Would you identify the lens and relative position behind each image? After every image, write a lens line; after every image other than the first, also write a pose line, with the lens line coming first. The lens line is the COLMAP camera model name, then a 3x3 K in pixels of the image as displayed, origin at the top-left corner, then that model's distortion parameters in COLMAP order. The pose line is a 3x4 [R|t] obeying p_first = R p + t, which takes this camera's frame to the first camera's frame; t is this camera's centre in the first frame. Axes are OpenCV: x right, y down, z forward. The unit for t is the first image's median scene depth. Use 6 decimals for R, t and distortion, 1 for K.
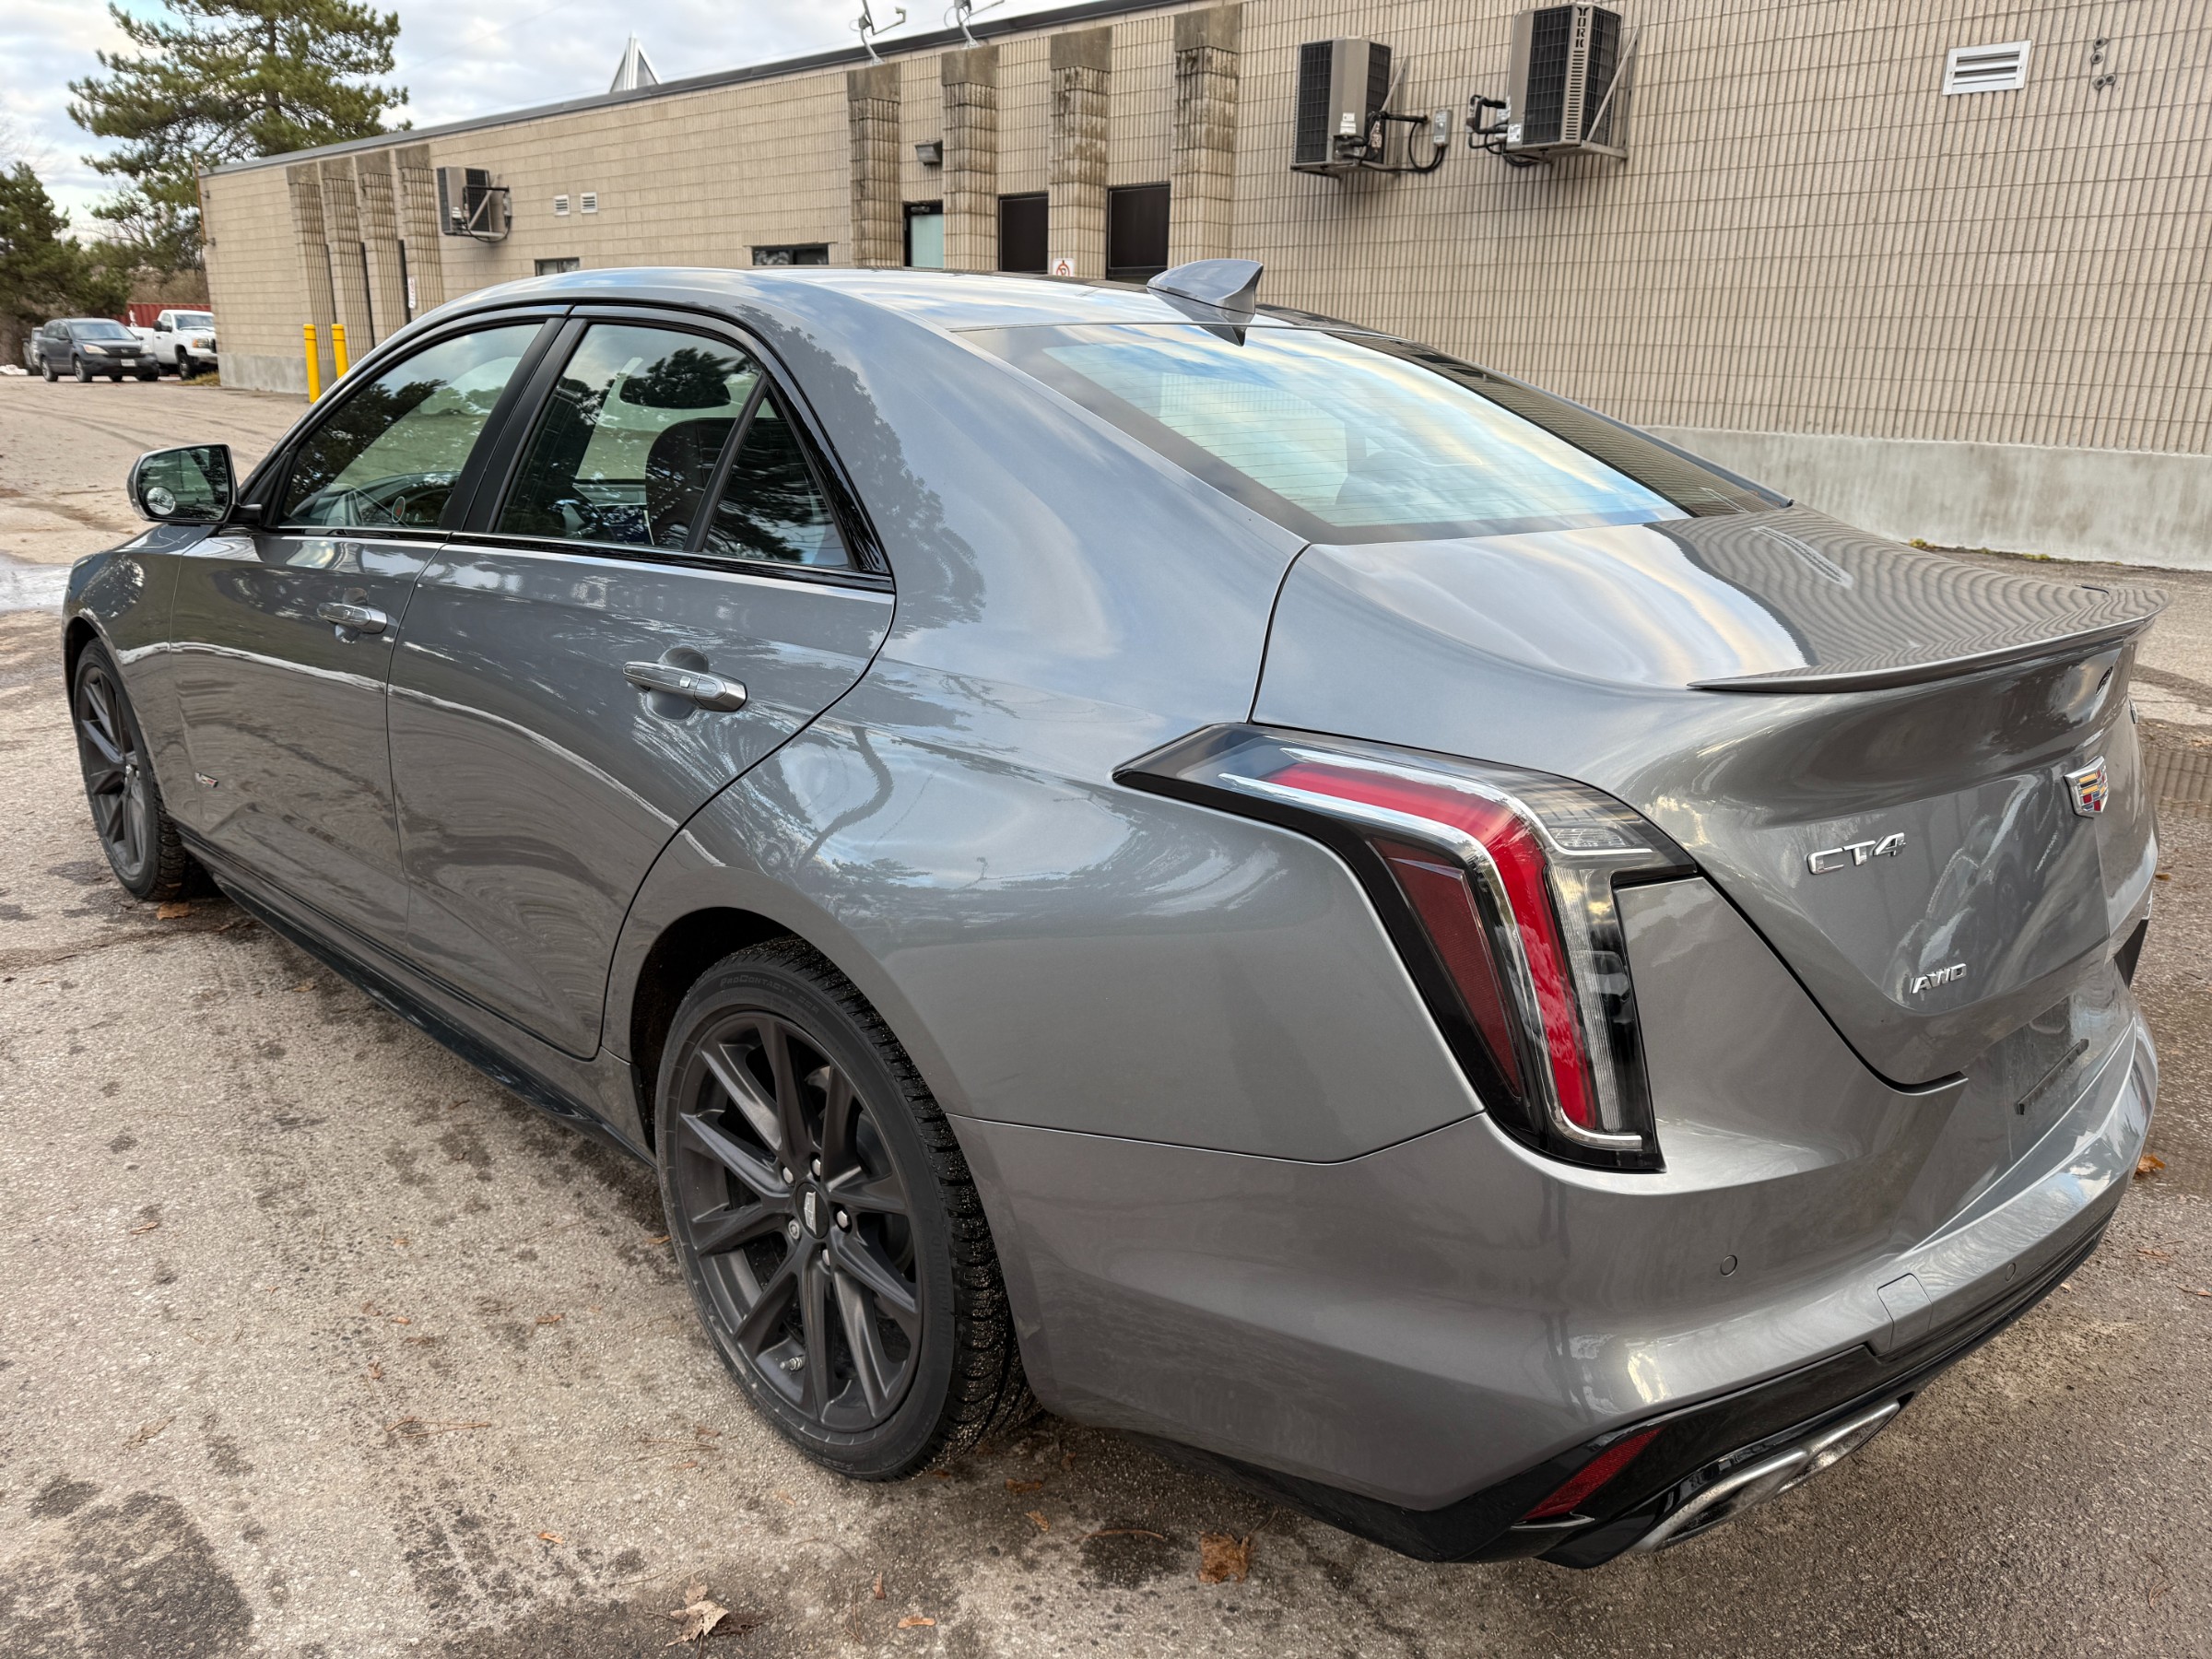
lens RADIAL K [[1581.7, 0, 1103.2], [0, 1581.7, 818.4], [0, 0, 1]] dist [0.023872, -0.017148]
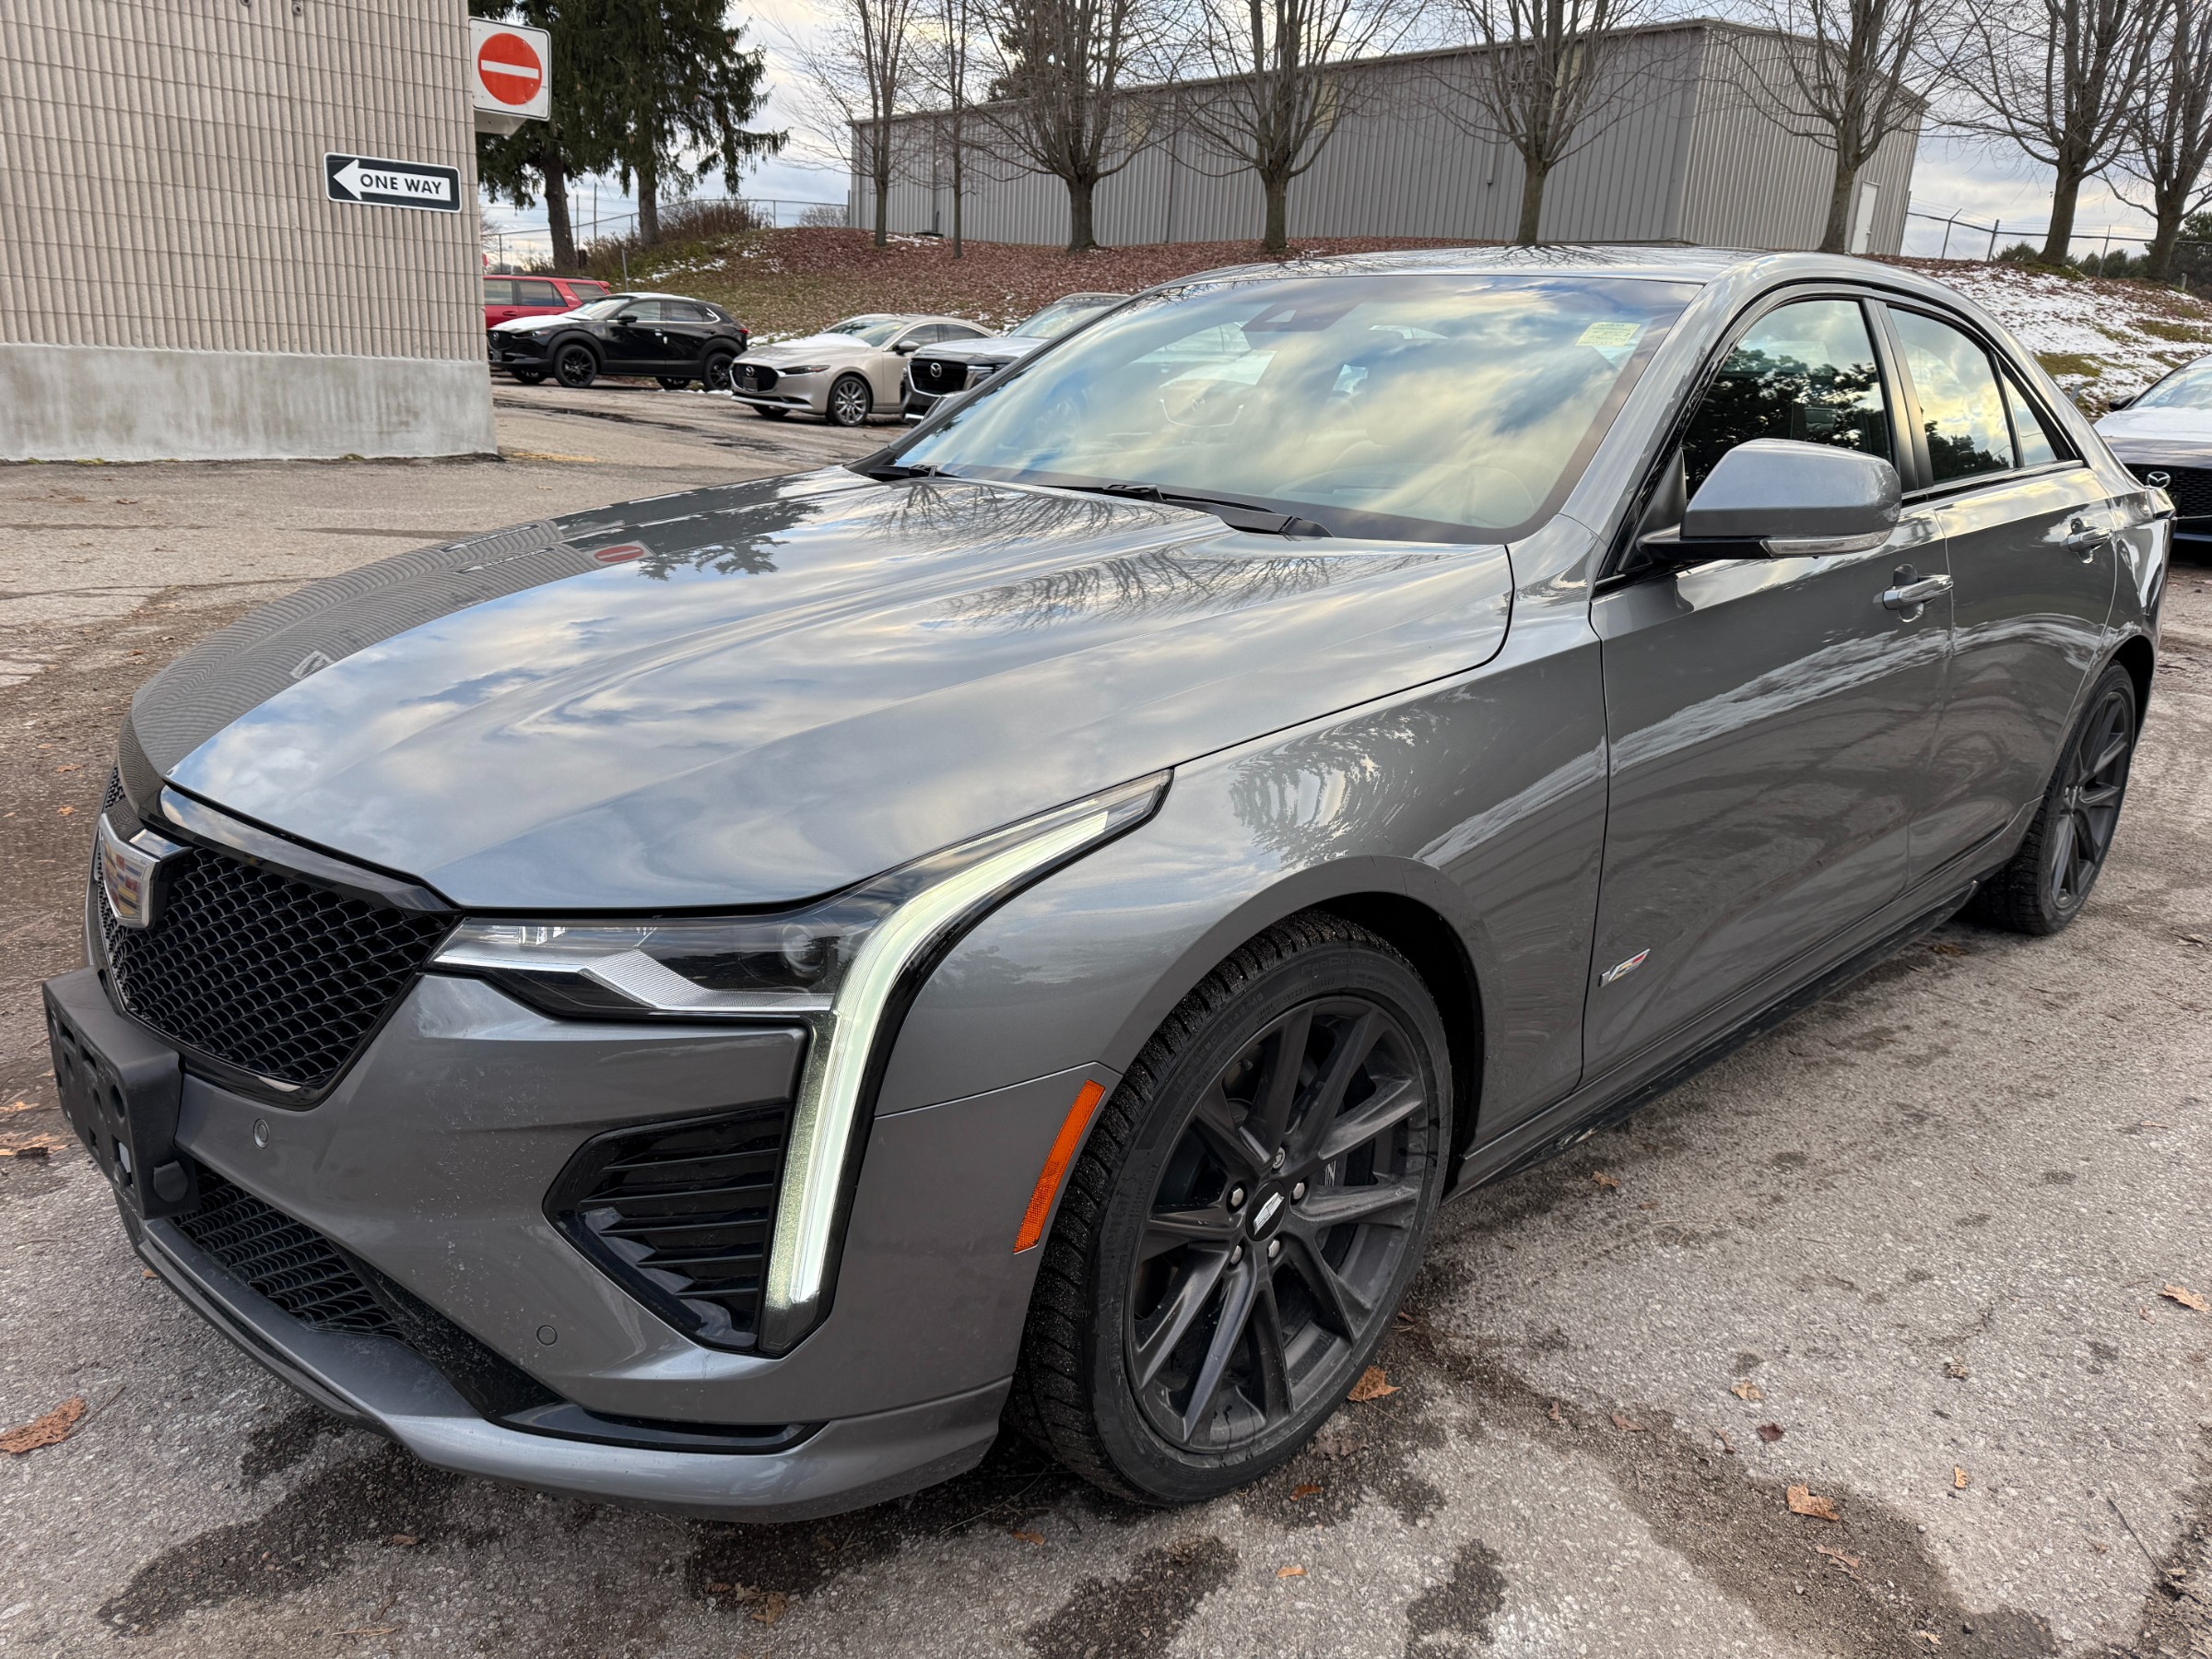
lens RADIAL K [[1581.7, 0, 1103.2], [0, 1581.7, 818.4], [0, 0, 1]] dist [0.023872, -0.017148]
pose [[0.009201, -0.302647, 0.953058, -0.286109], [0.229985, 0.928189, 0.292529, -0.078376], [-0.973151, 0.216497, 0.078144, 0.281321]]
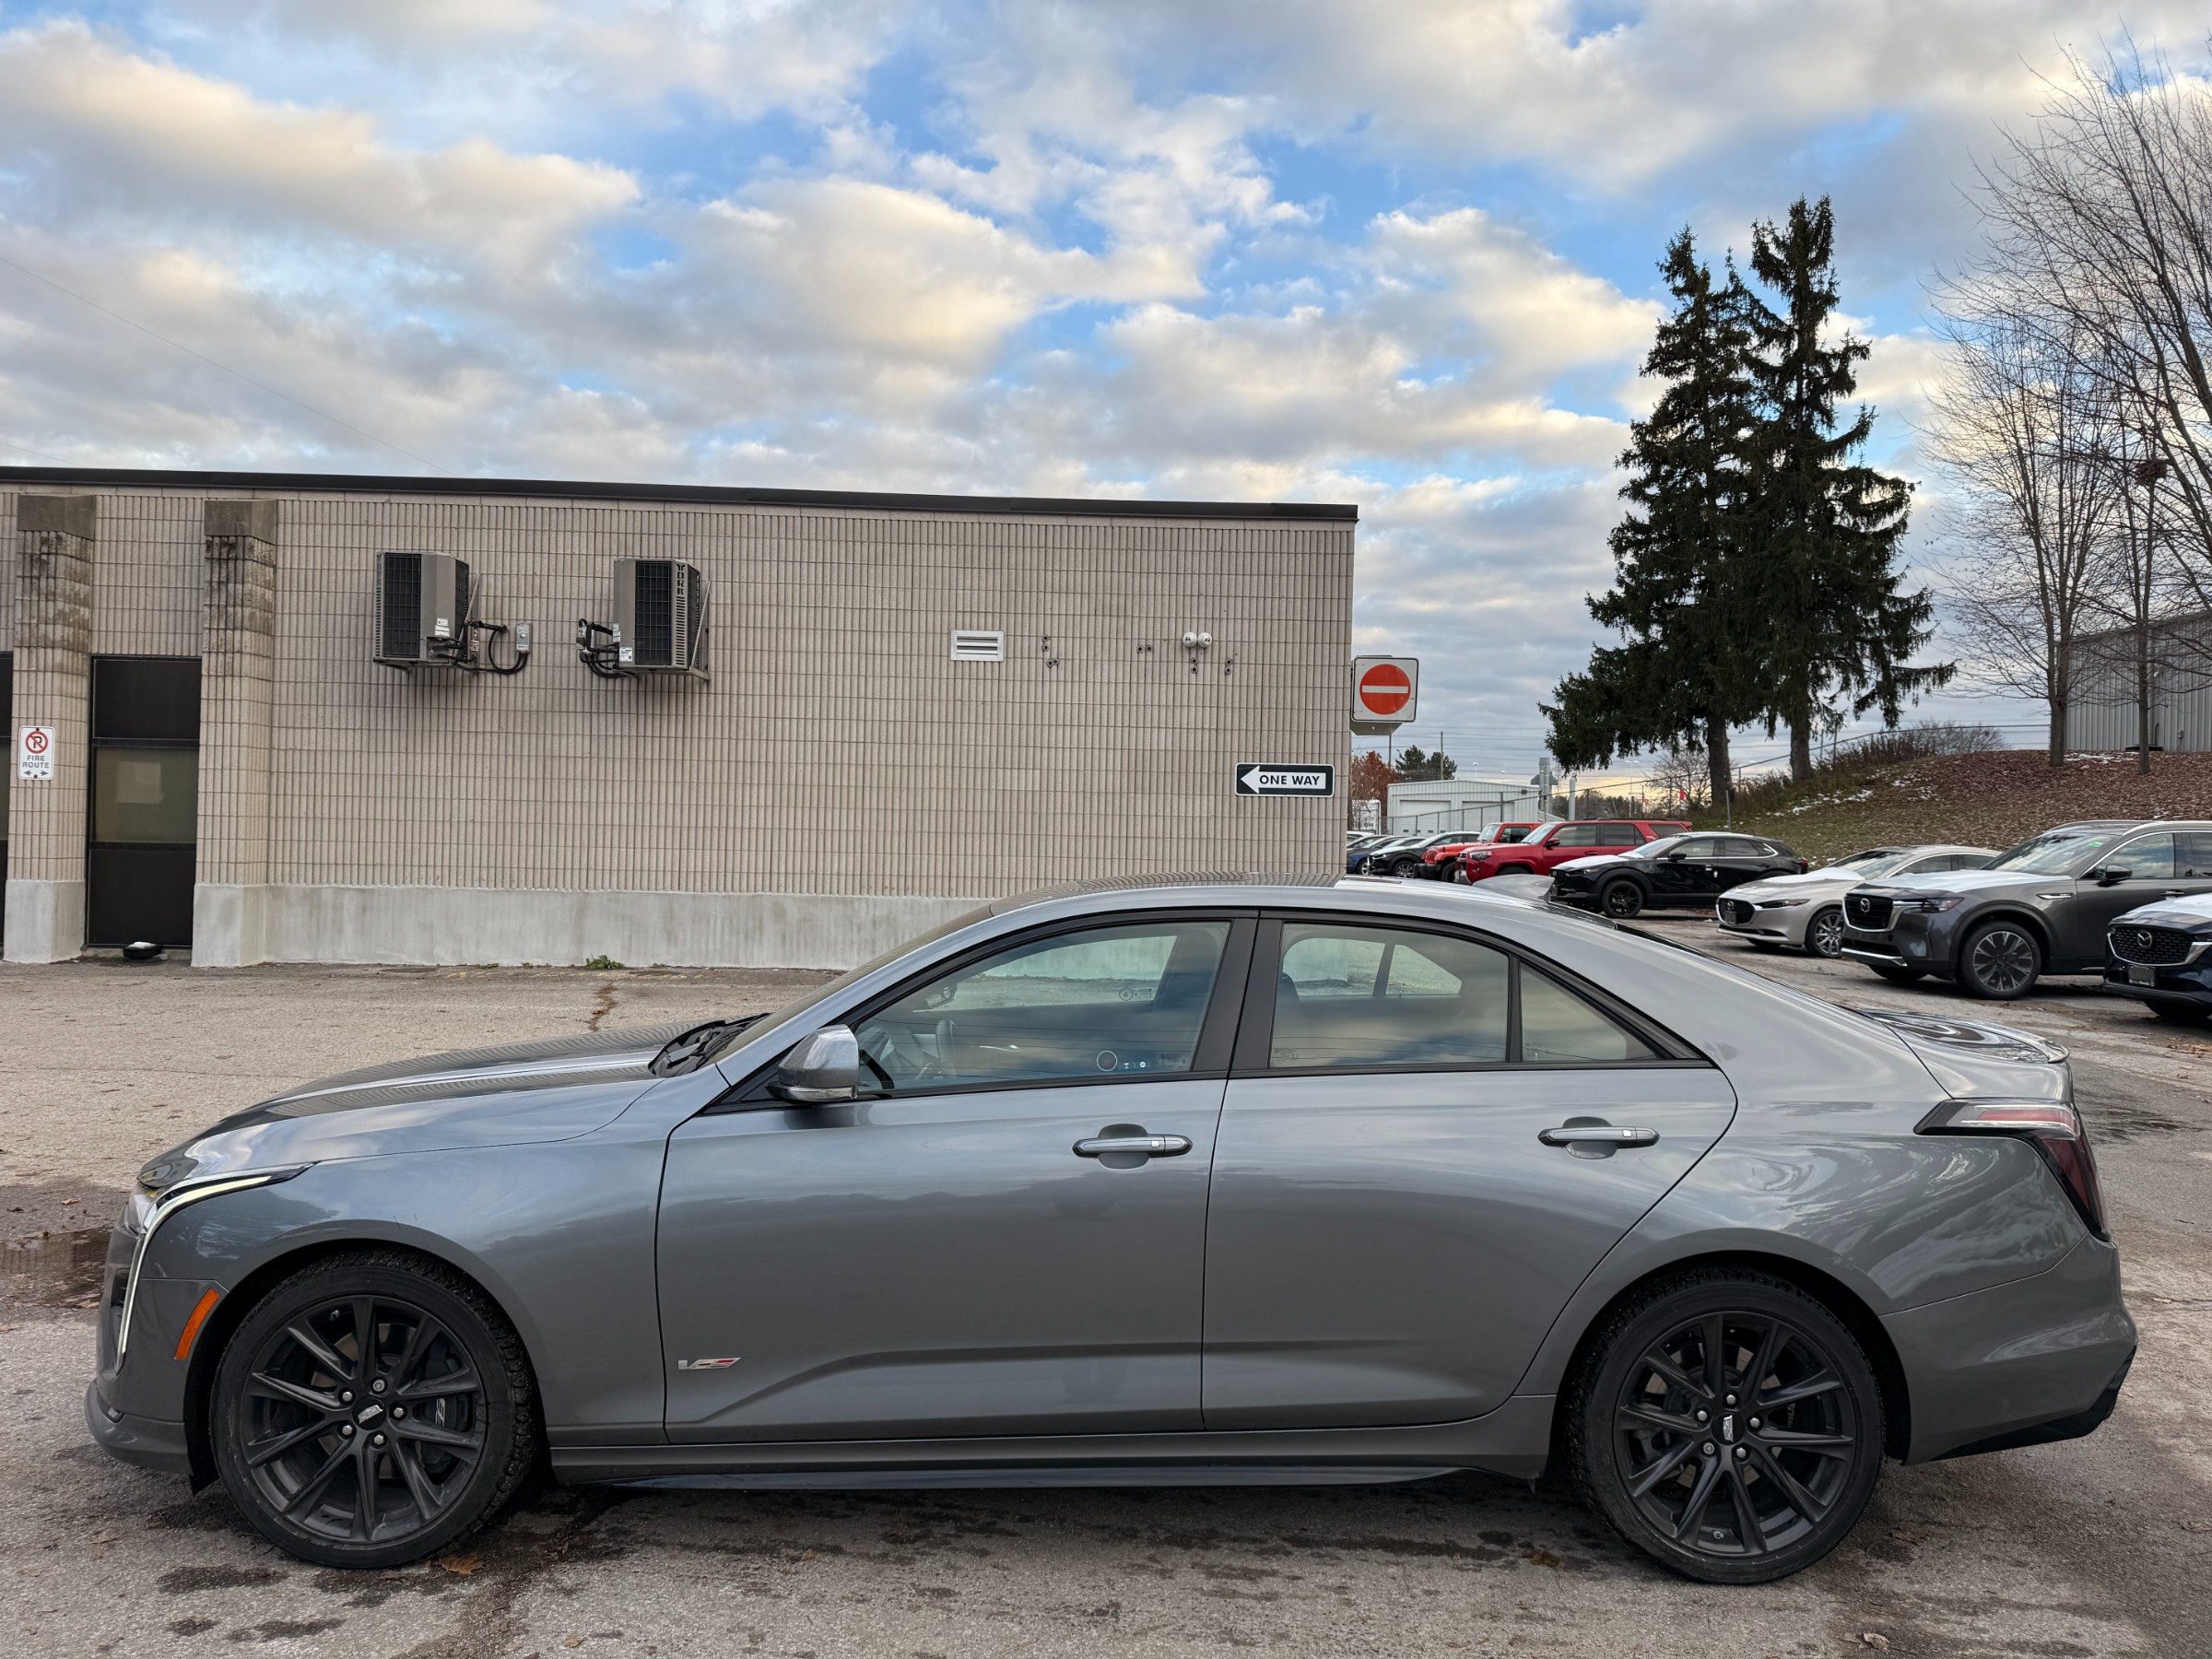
lens RADIAL K [[1569.5, 0, 1098.8], [0, 1569.5, 824.2], [0, 0, 1]] dist [-0.000261, -0.001712]
pose [[0.693361, -0.005274, 0.720571, -0.269960], [0.194719, 0.964144, -0.180310, -0.030760], [-0.693783, 0.265329, 0.669527, 0.021043]]
